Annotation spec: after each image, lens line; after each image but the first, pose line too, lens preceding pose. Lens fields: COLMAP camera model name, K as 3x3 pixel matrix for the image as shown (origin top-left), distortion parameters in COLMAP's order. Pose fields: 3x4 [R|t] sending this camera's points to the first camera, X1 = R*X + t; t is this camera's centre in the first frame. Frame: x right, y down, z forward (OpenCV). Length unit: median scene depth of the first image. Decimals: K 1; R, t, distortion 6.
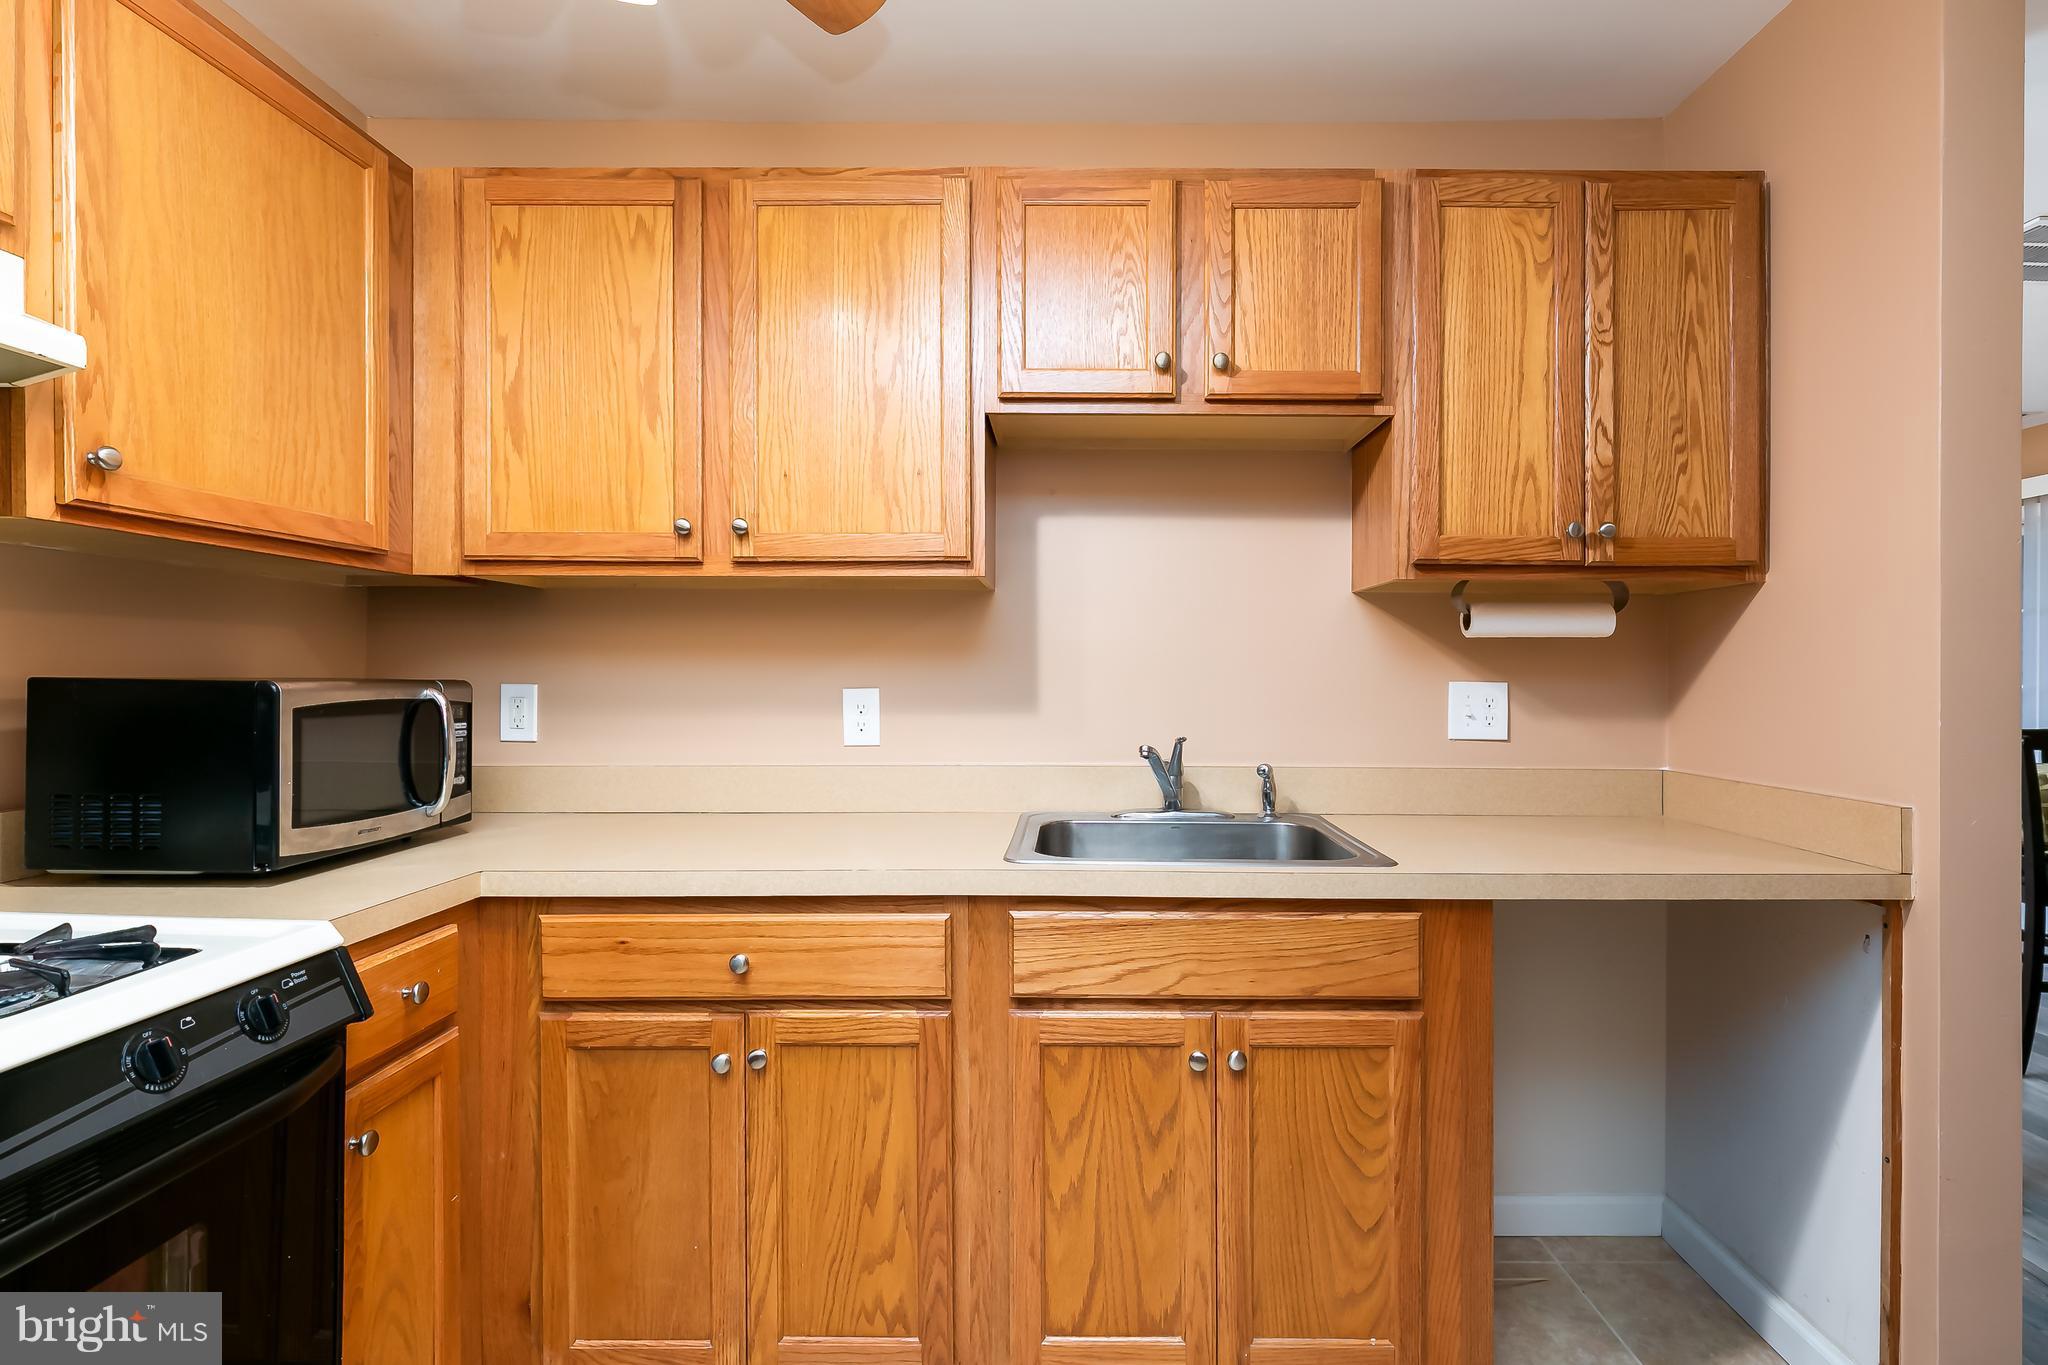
lens RADIAL K [[1014.8, 0, 1052.9], [0, 1014.8, 675.3], [0, 0, 1]] dist [-0.002162, -0.000402]
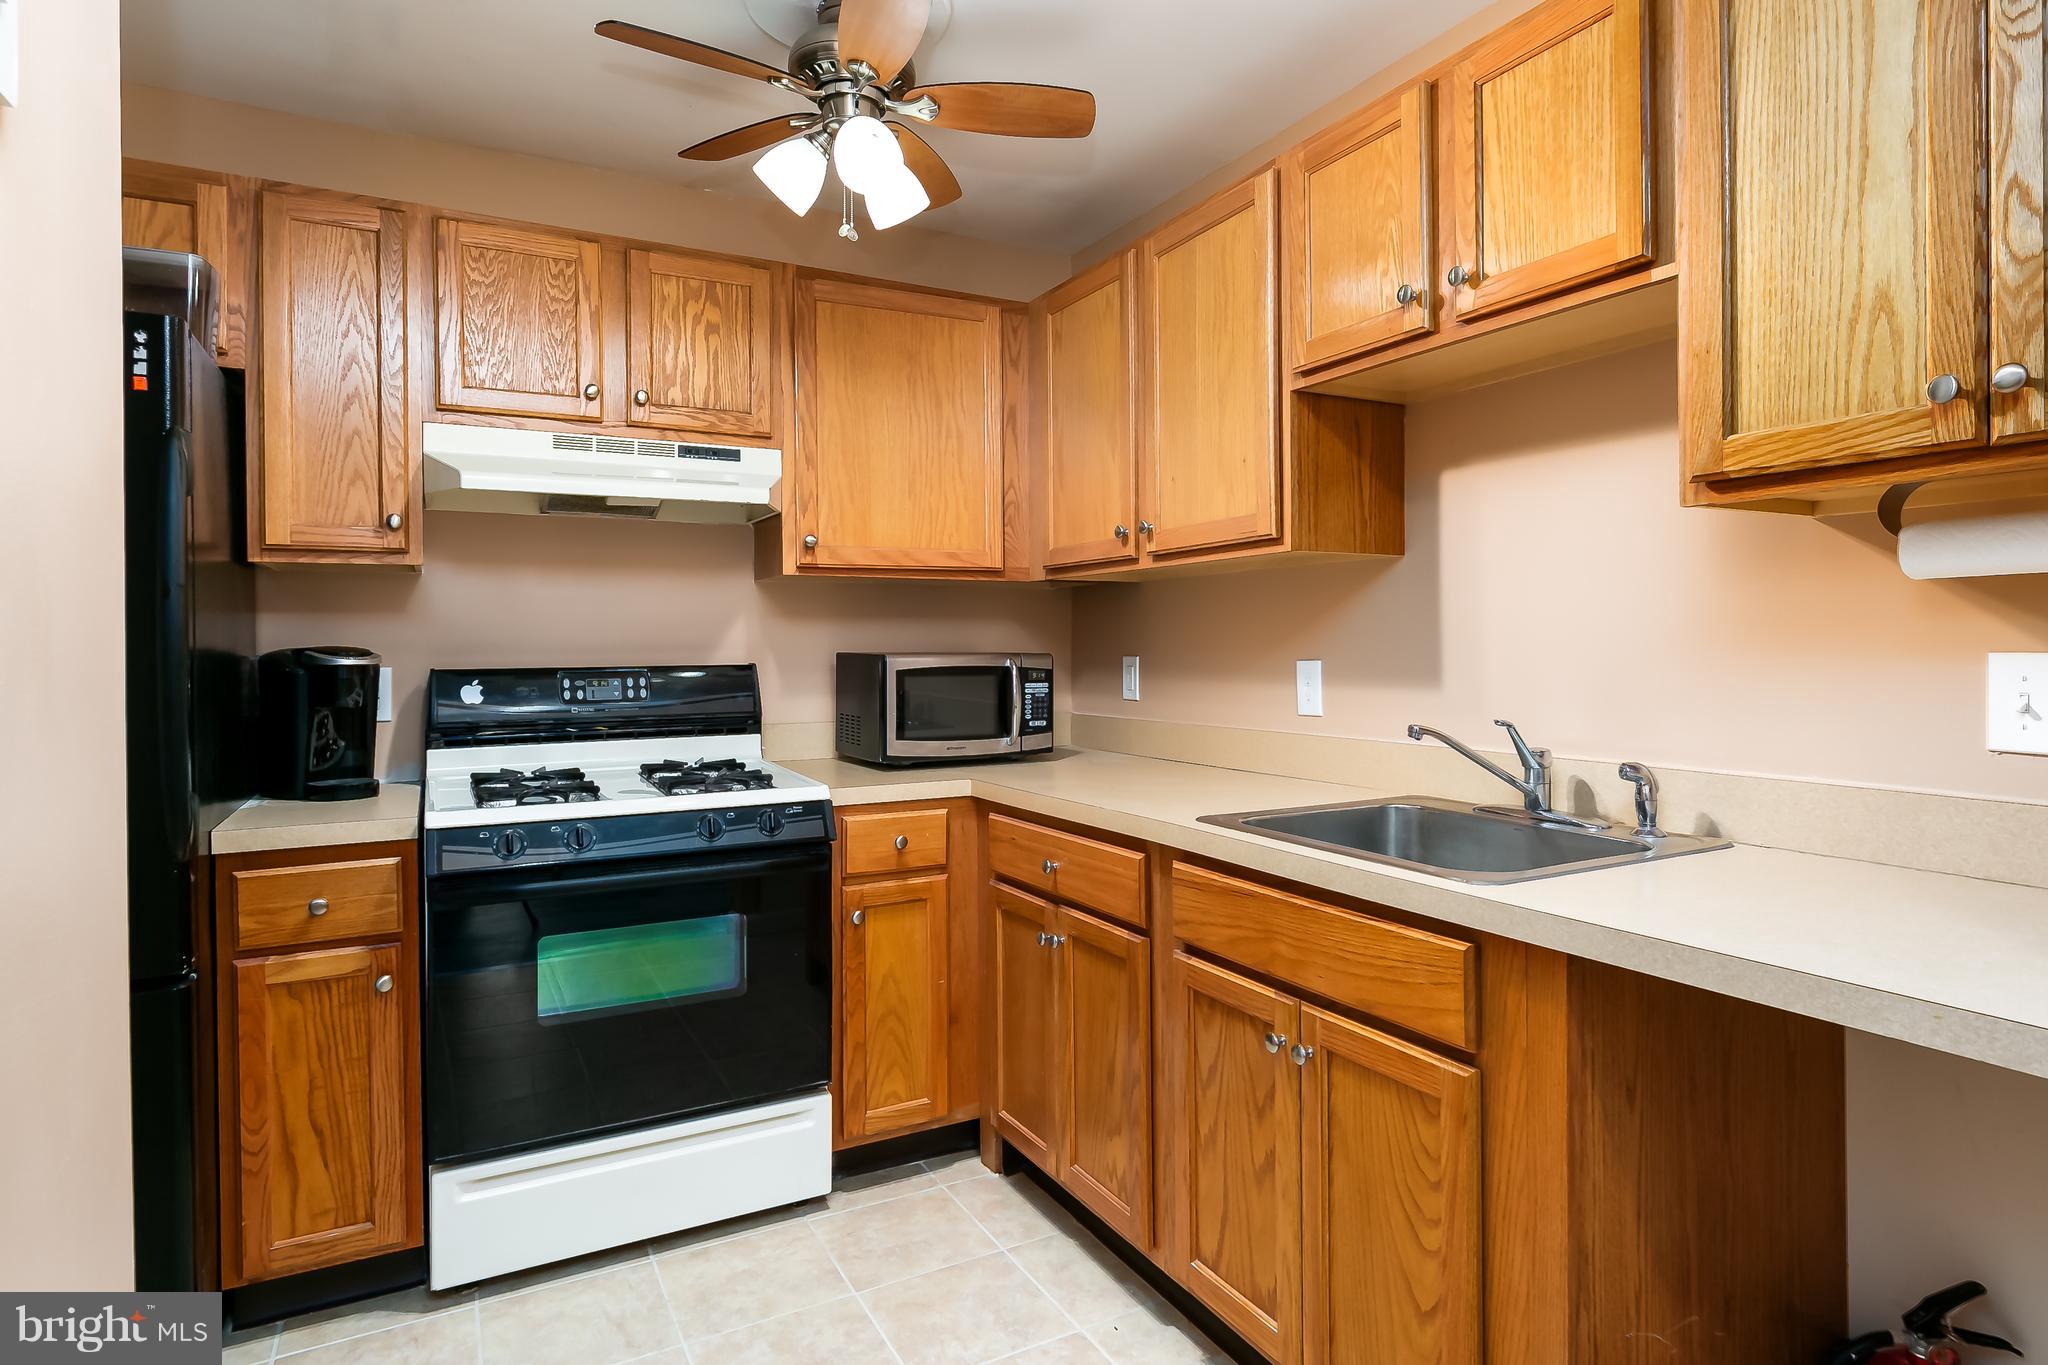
lens RADIAL K [[1104.1, 0, 1029.6], [0, 1104.1, 656.5], [0, 0, 1]] dist [0.000993, -0.002521]
pose [[0.483890, 0.000409, -0.875129, 0.864420], [0.004198, 0.999987, 0.002789, 0.004858], [0.875119, -0.005024, 0.483882, 0.256106]]
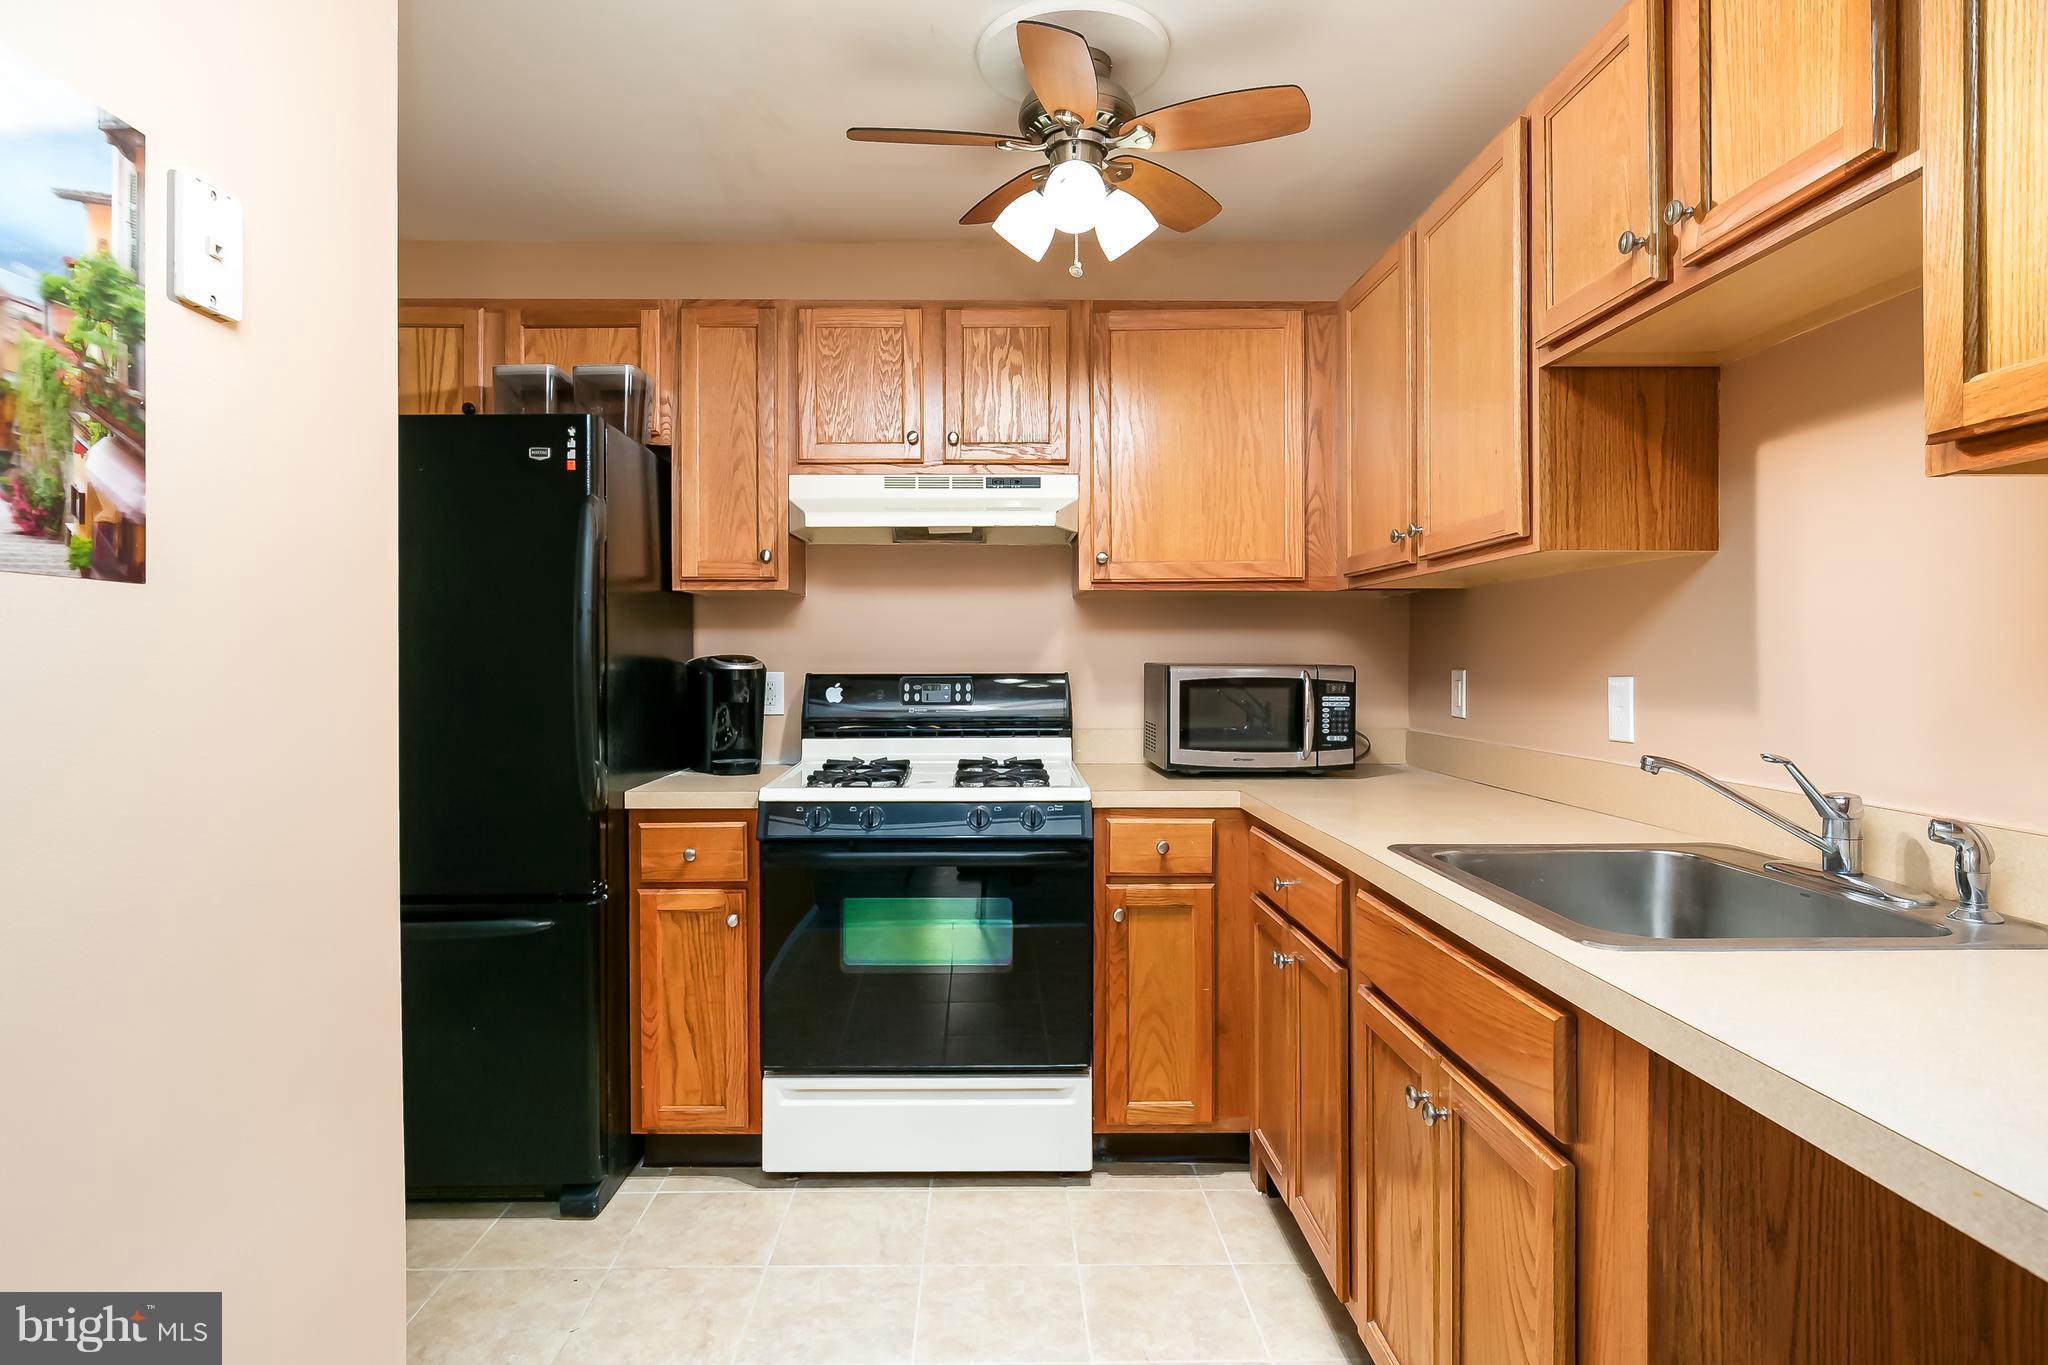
lens RADIAL K [[1078.7, 0, 990.6], [0, 1078.7, 665.4], [0, 0, 1]] dist [0.000698, -0.000551]
pose [[0.016171, 0.002413, -0.999866, 0.972325], [-0.004398, 0.999988, 0.002343, 0.003147], [0.999860, 0.004359, 0.016182, 0.557804]]
